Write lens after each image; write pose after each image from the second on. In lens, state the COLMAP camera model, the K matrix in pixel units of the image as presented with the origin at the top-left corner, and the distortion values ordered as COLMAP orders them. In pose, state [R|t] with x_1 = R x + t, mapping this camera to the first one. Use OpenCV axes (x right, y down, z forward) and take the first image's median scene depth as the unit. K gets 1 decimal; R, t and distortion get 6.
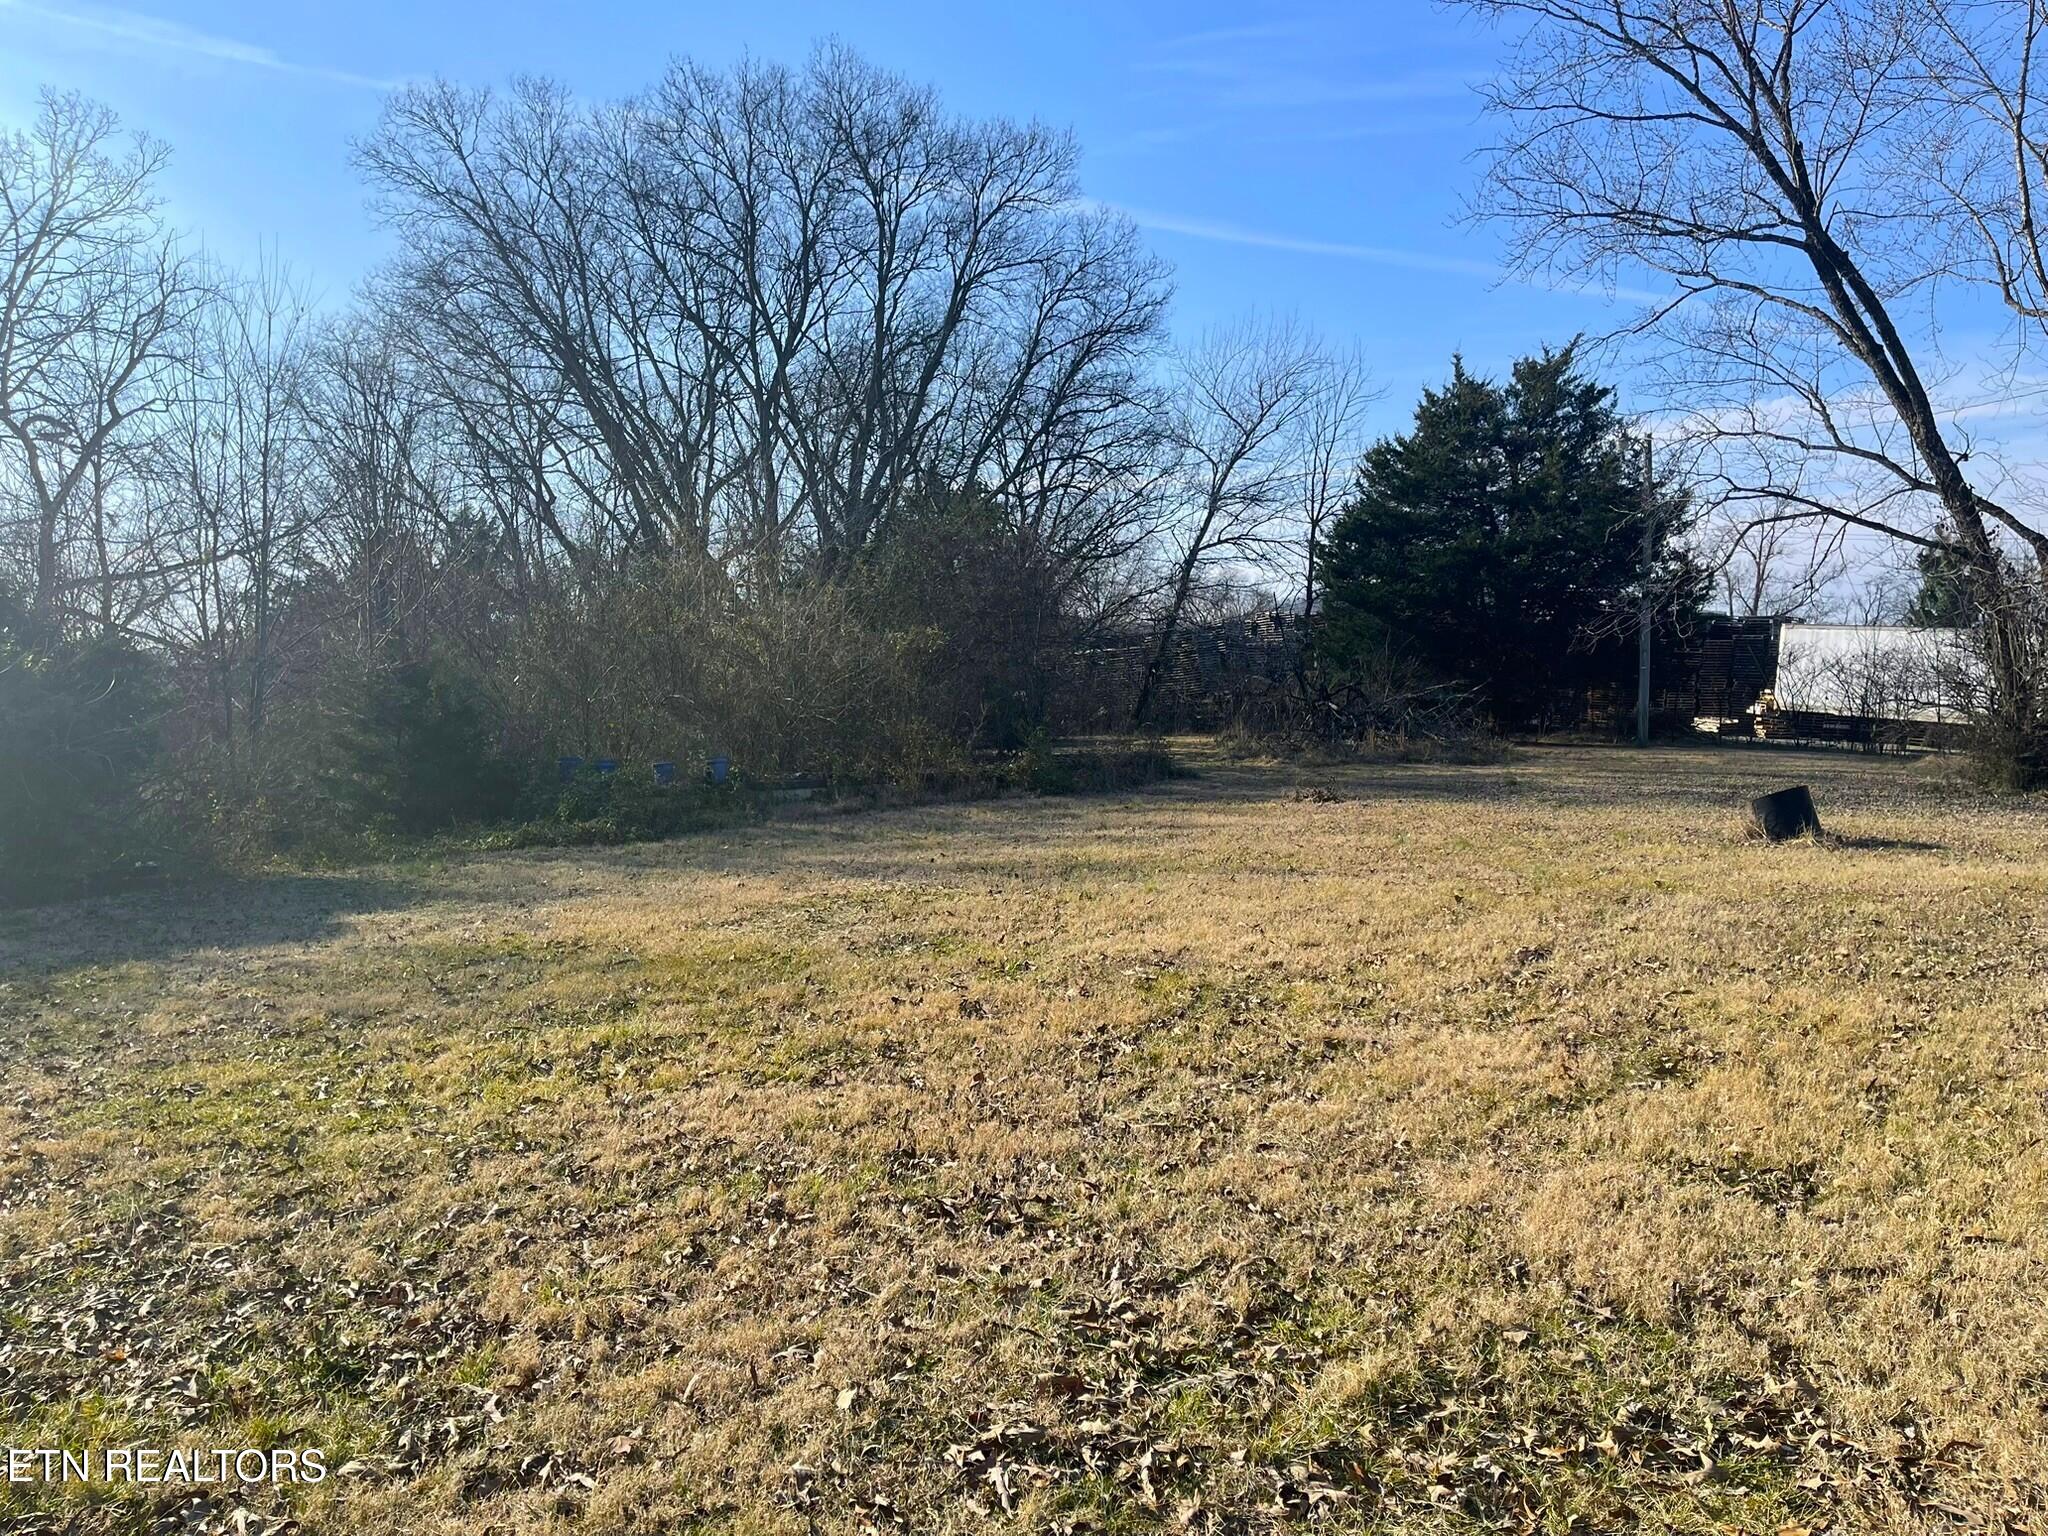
lens RADIAL K [[1510.7, 0, 1020.8], [0, 1510.7, 766.8], [0, 0, 1]] dist [0.080411, -0.098861]
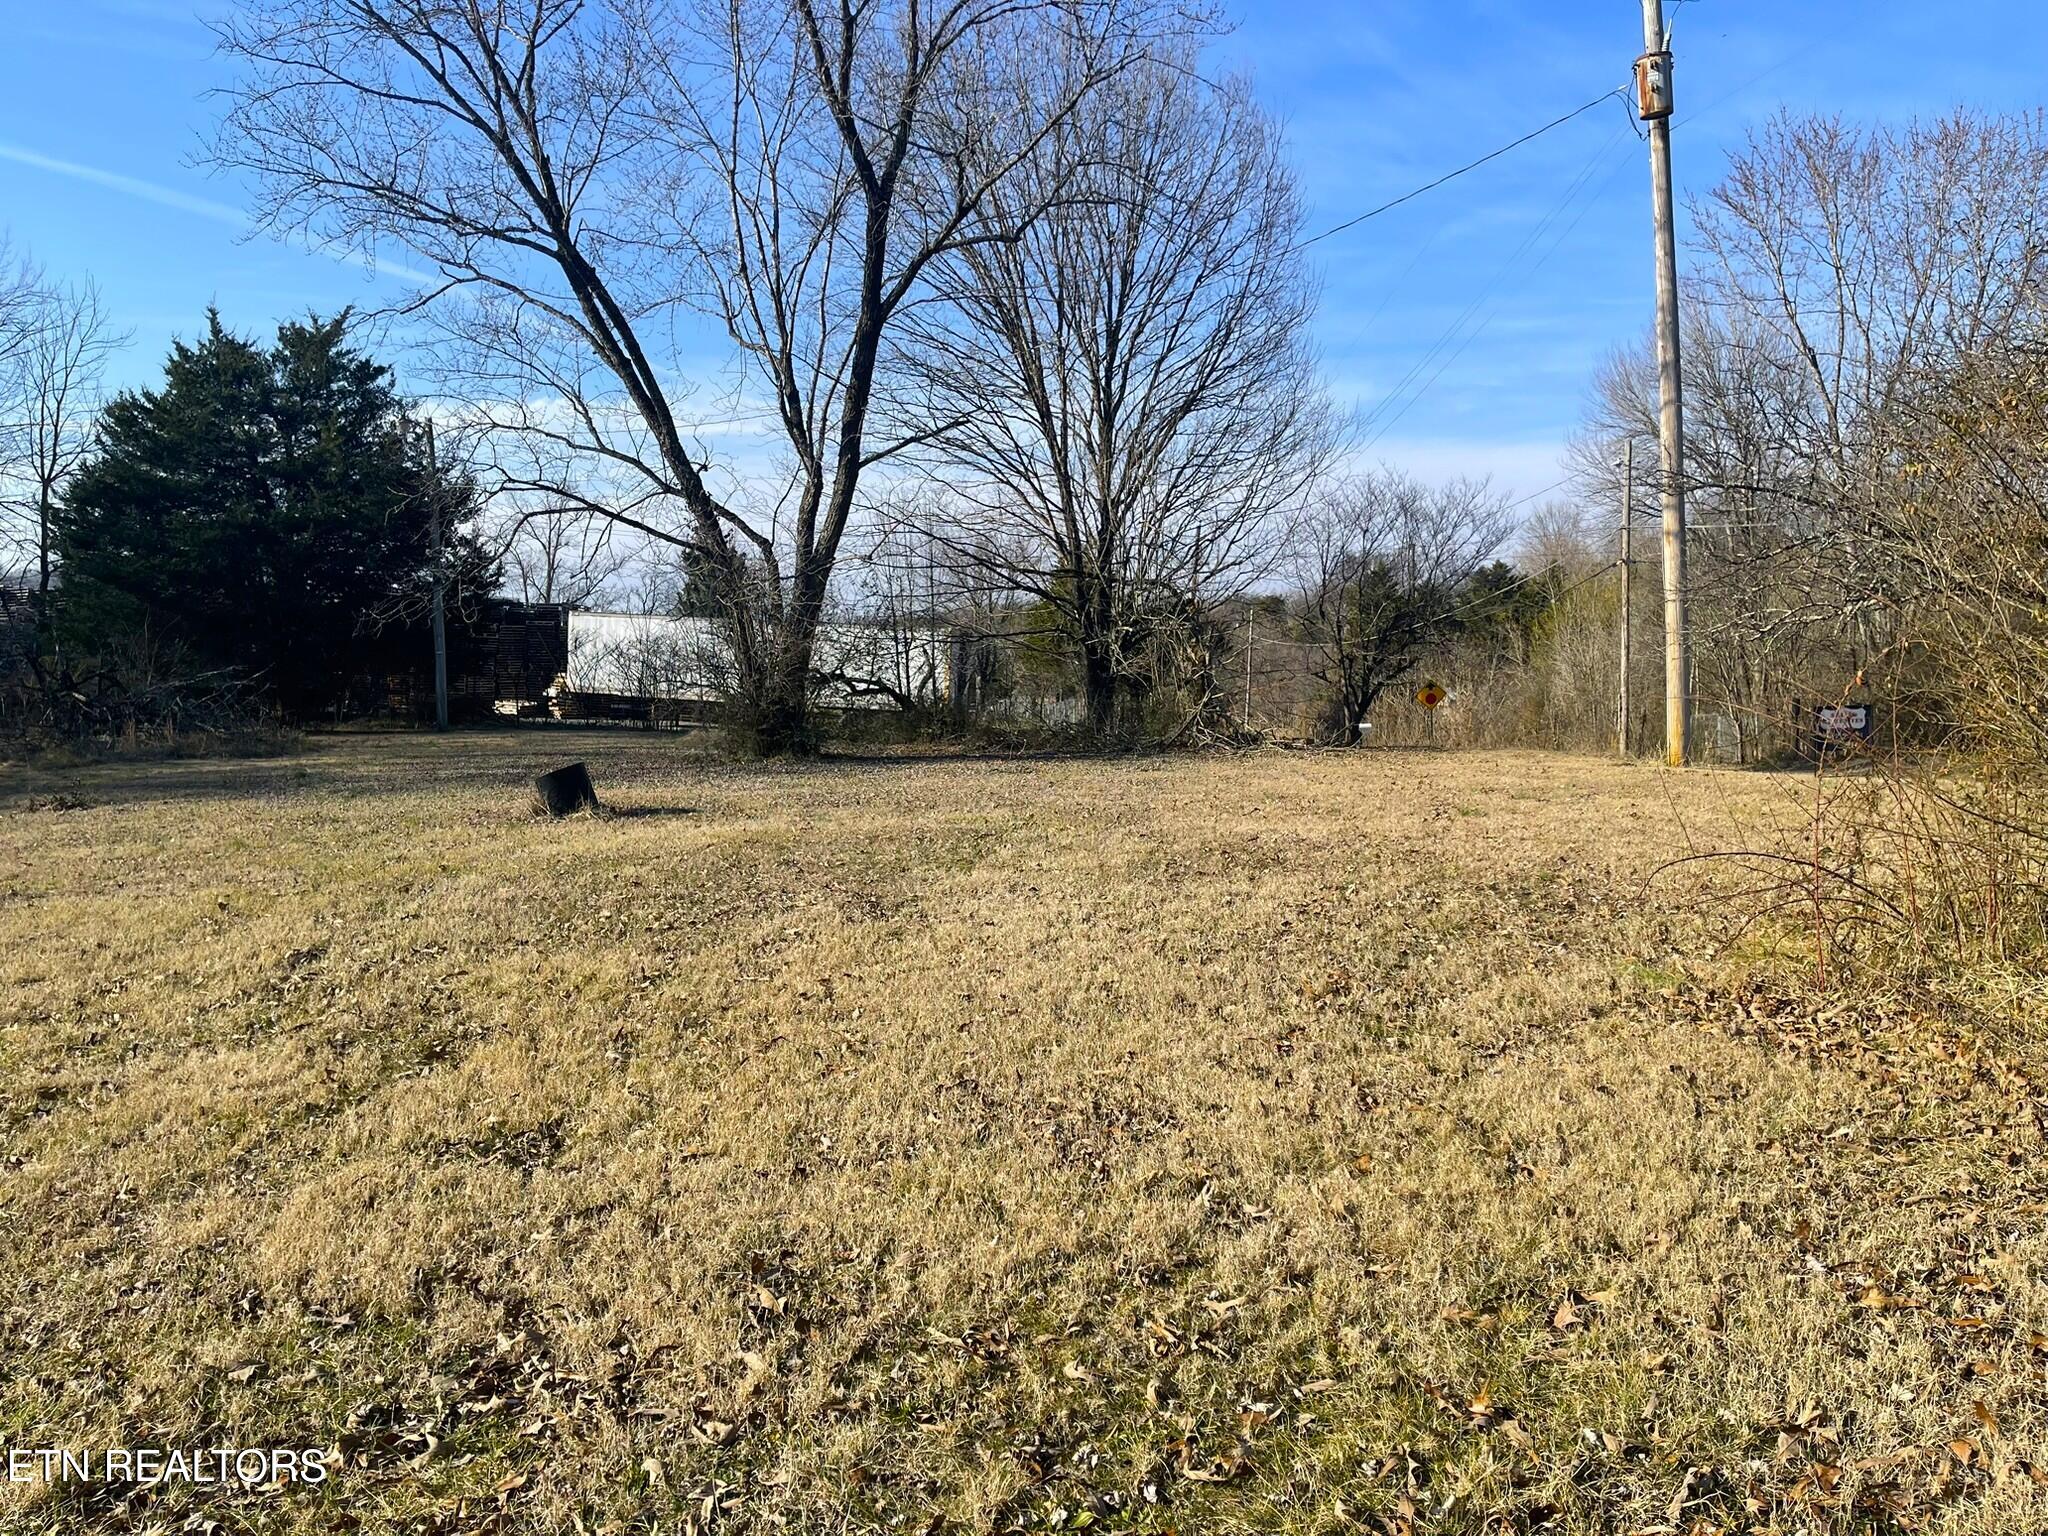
lens RADIAL K [[1510.7, 0, 1020.8], [0, 1510.7, 766.8], [0, 0, 1]] dist [0.080411, -0.098861]
pose [[0.758876, -0.052676, 0.649101, 0.060129], [0.045021, 0.998582, 0.028402, -0.001518], [-0.649677, 0.007669, 0.760172, -0.013568]]
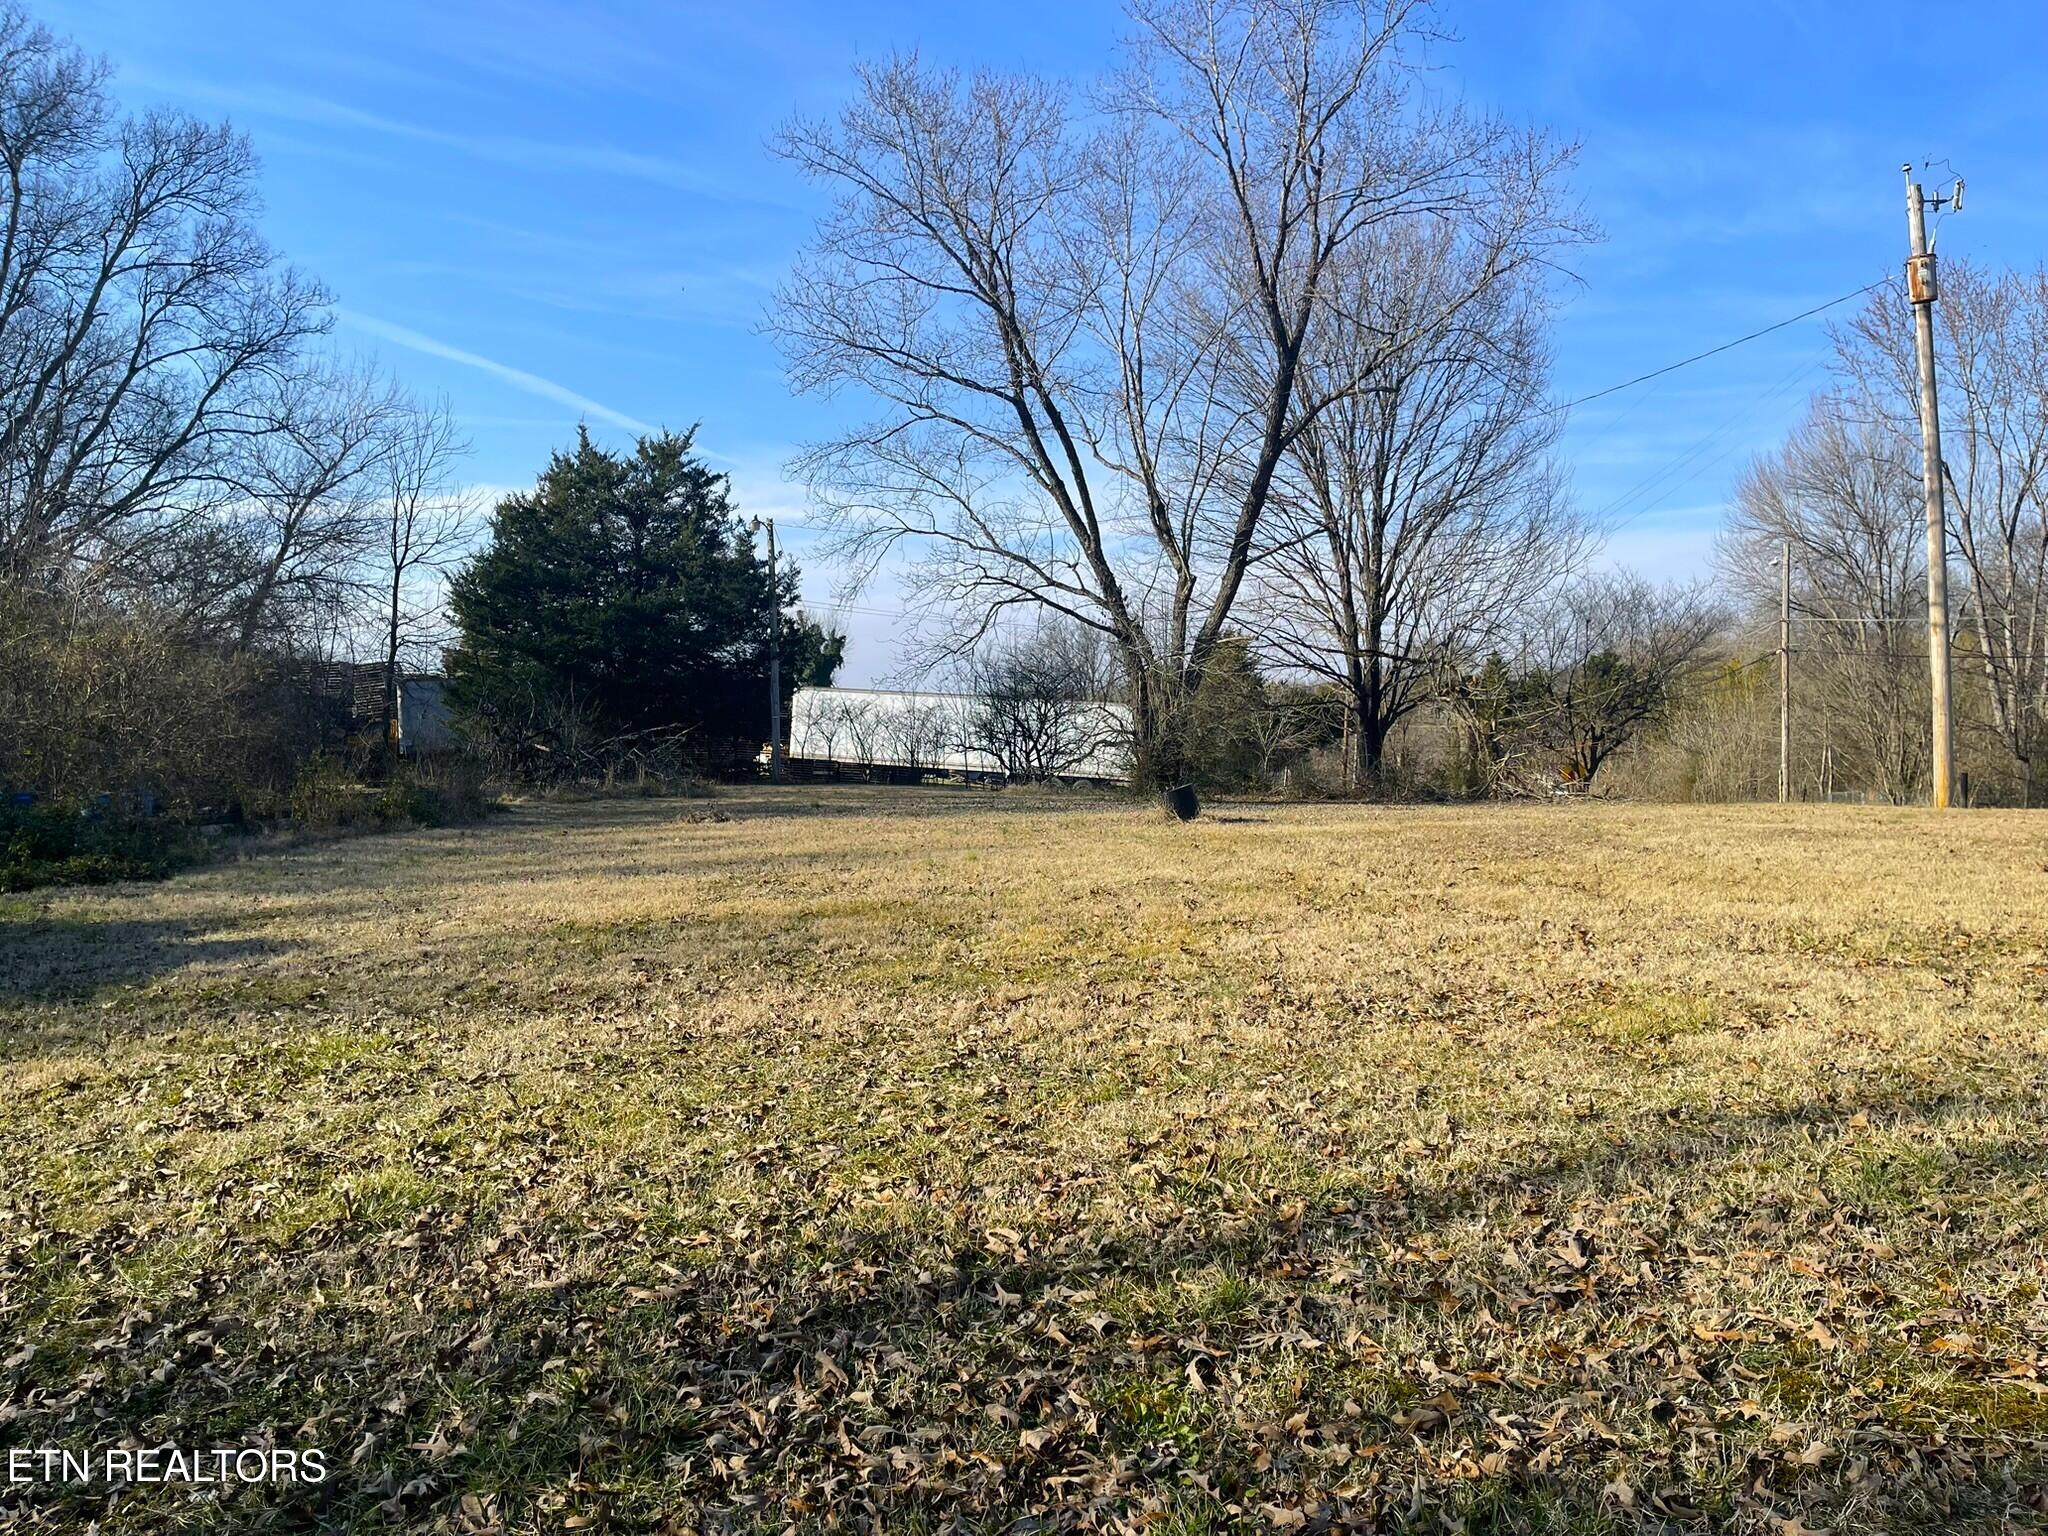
lens RADIAL K [[1510.7, 0, 1020.8], [0, 1510.7, 766.8], [0, 0, 1]] dist [0.080411, -0.098861]
pose [[0.772586, -0.006860, 0.634873, -0.219835], [0.031963, 0.999094, -0.028101, 0.013562], [-0.634105, 0.042003, 0.772105, -0.017592]]
